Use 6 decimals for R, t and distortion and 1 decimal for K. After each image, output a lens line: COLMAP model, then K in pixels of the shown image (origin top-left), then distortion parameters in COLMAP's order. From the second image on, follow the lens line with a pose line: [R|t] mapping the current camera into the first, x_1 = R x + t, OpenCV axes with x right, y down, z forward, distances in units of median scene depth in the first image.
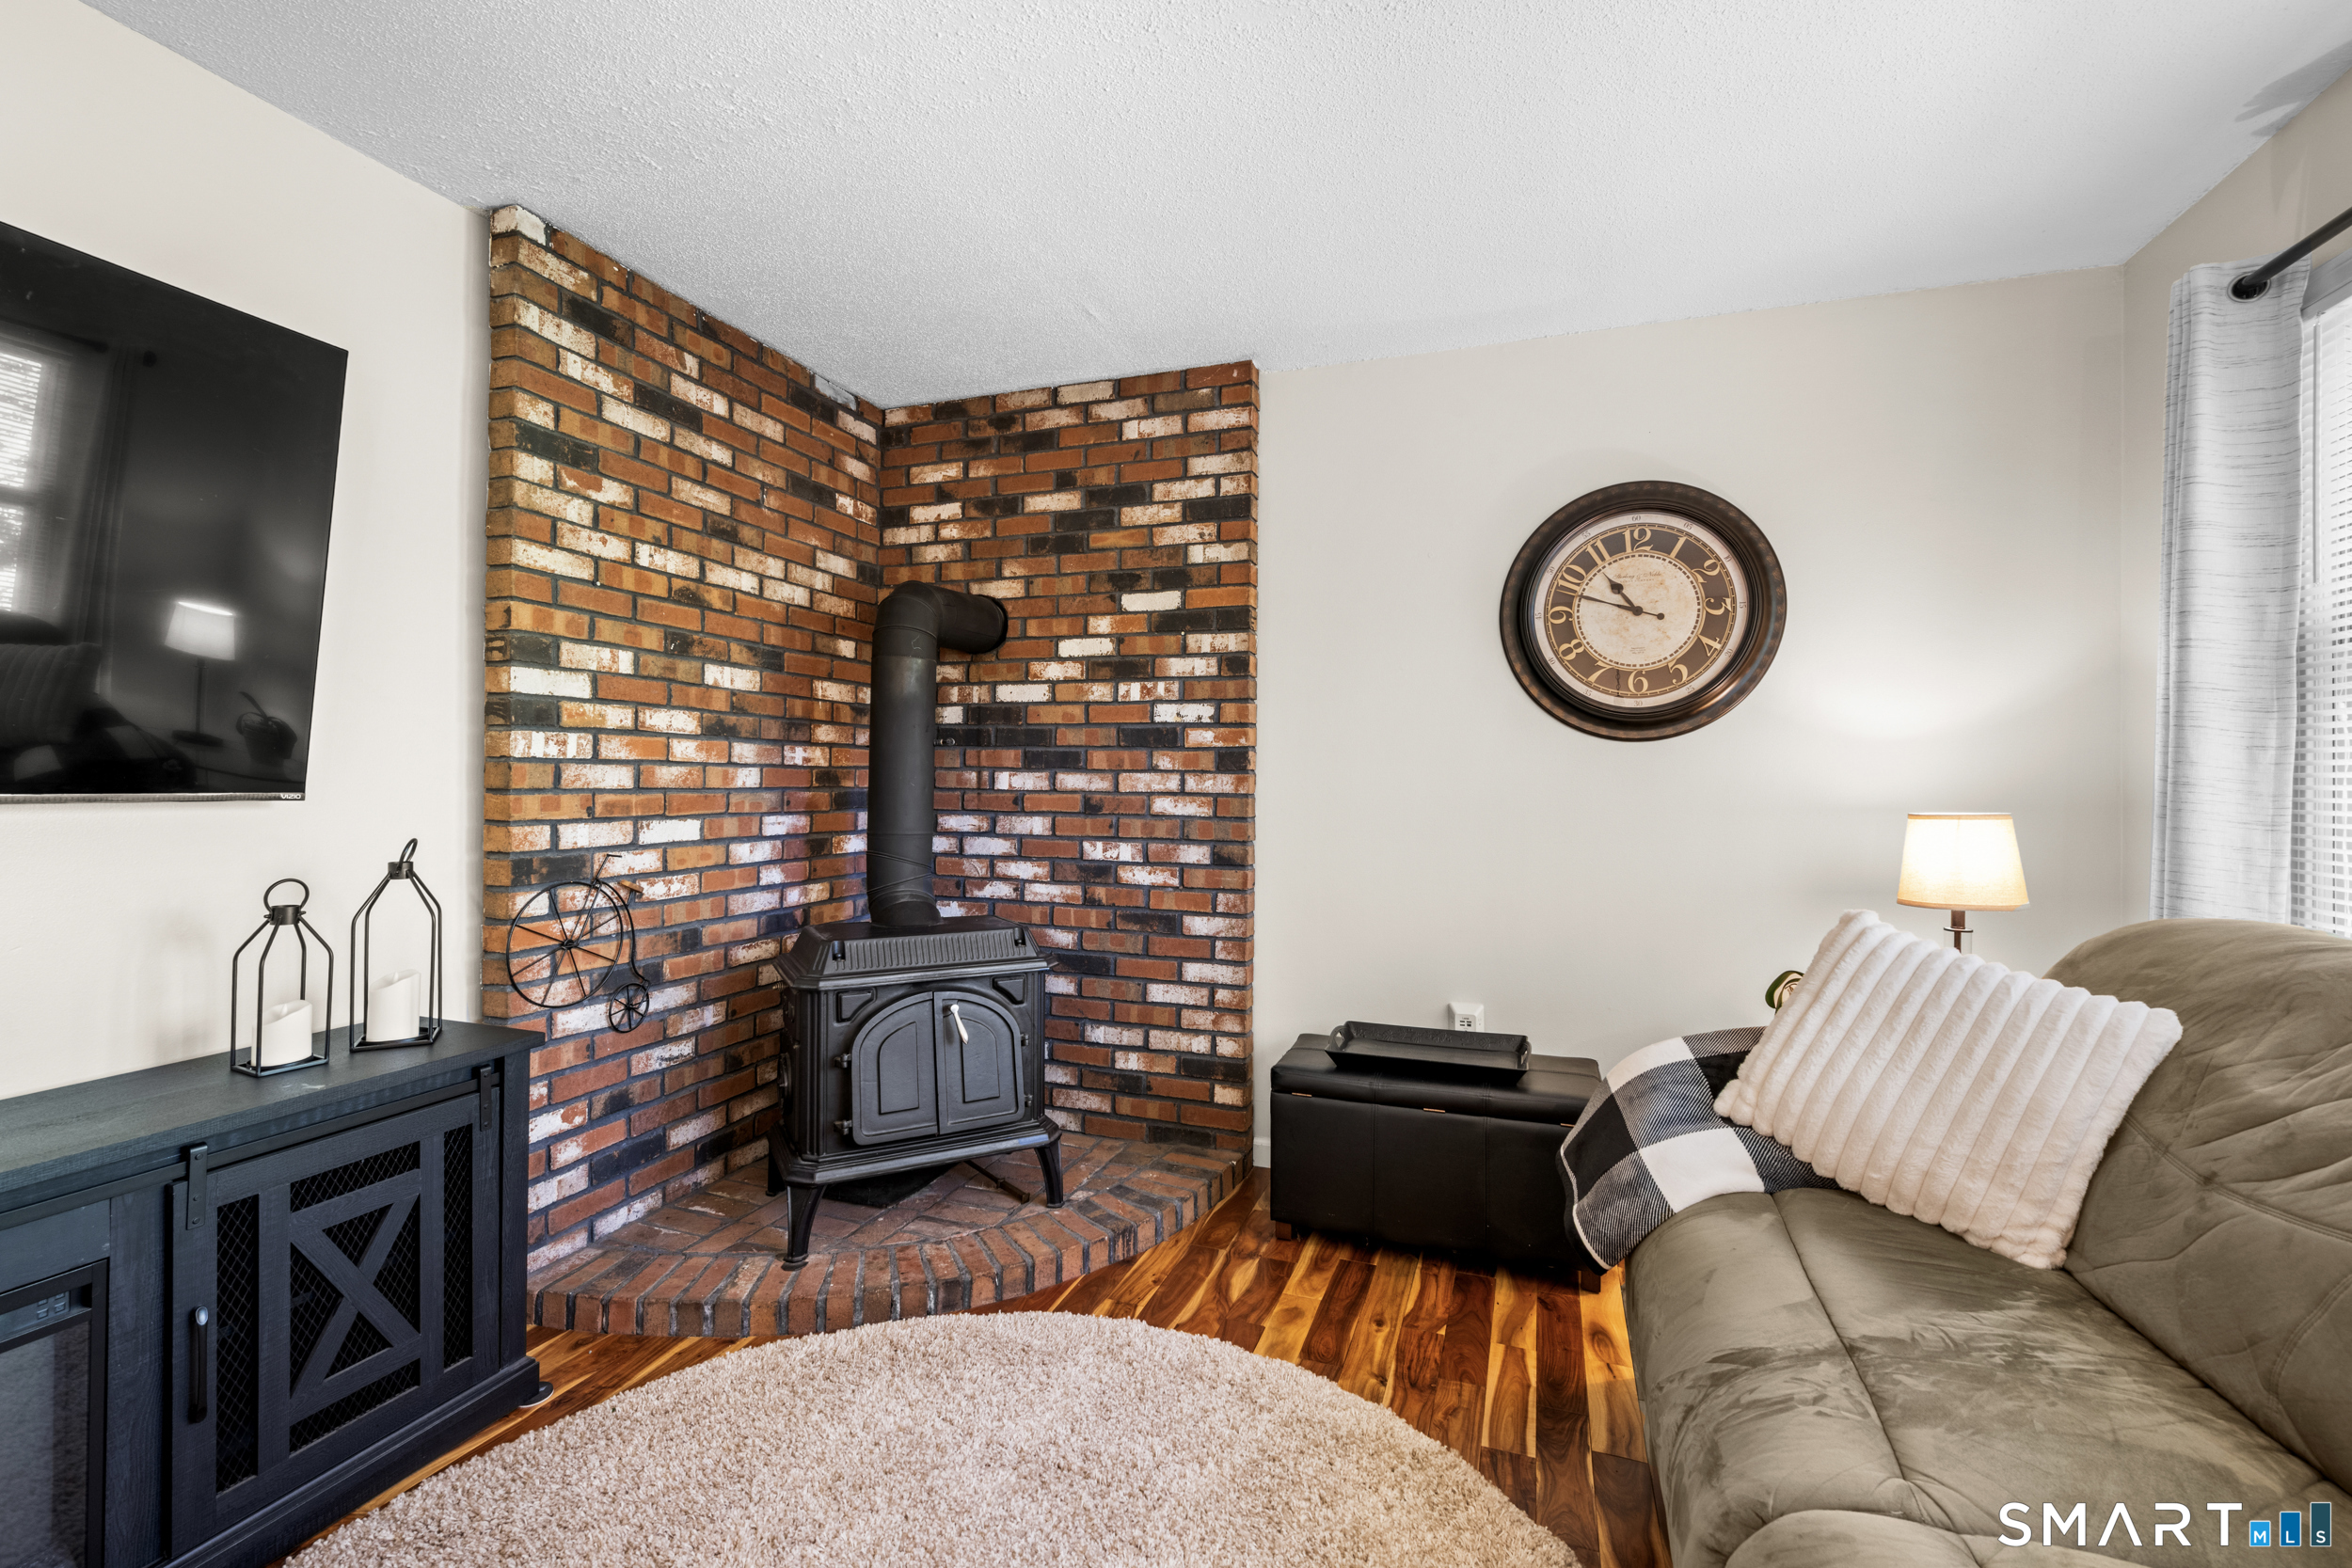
lens RADIAL K [[1003.8, 0, 1181.3], [0, 1003.8, 770.2], [0, 0, 1]] dist [0.001042, -0.000659]
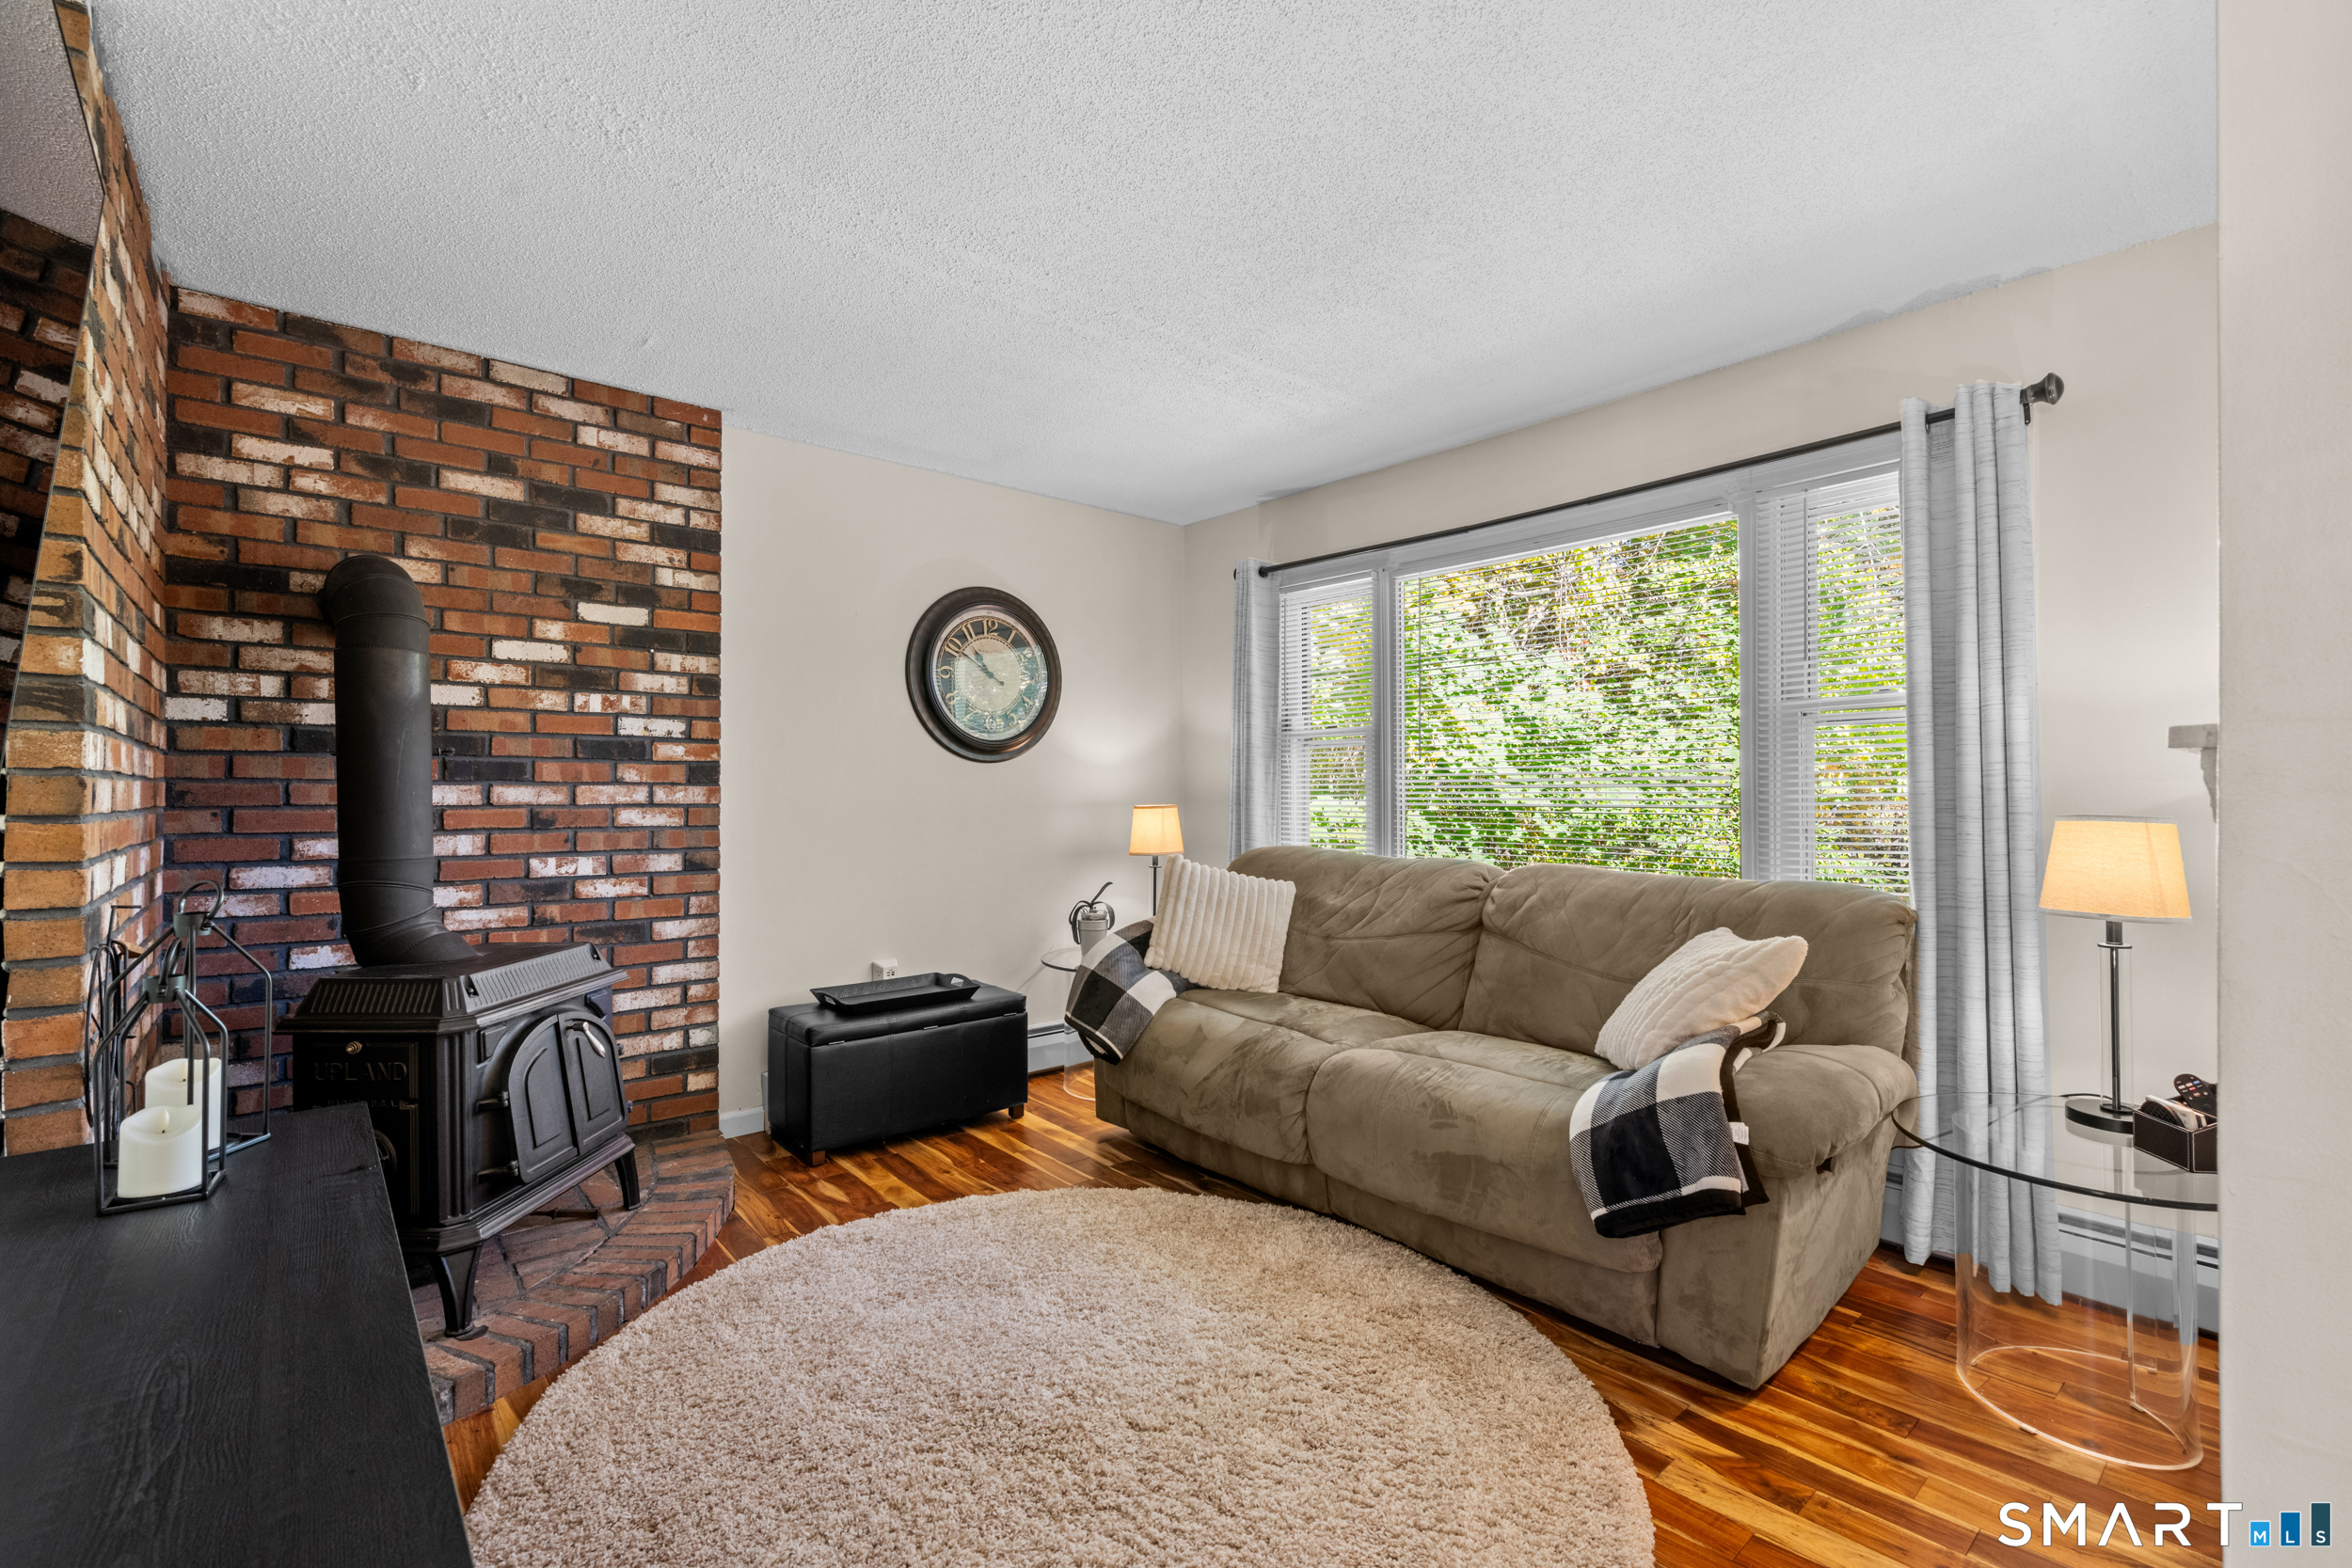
lens RADIAL K [[1134.1, 0, 1139.7], [0, 1134.1, 790.6], [0, 0, 1]] dist [0.003182, -0.001579]
pose [[0.488927, -0.008908, 0.872279, -0.780975], [-0.002129, 0.999933, 0.011405, -0.006275], [-0.872322, -0.007434, 0.488875, -0.014502]]
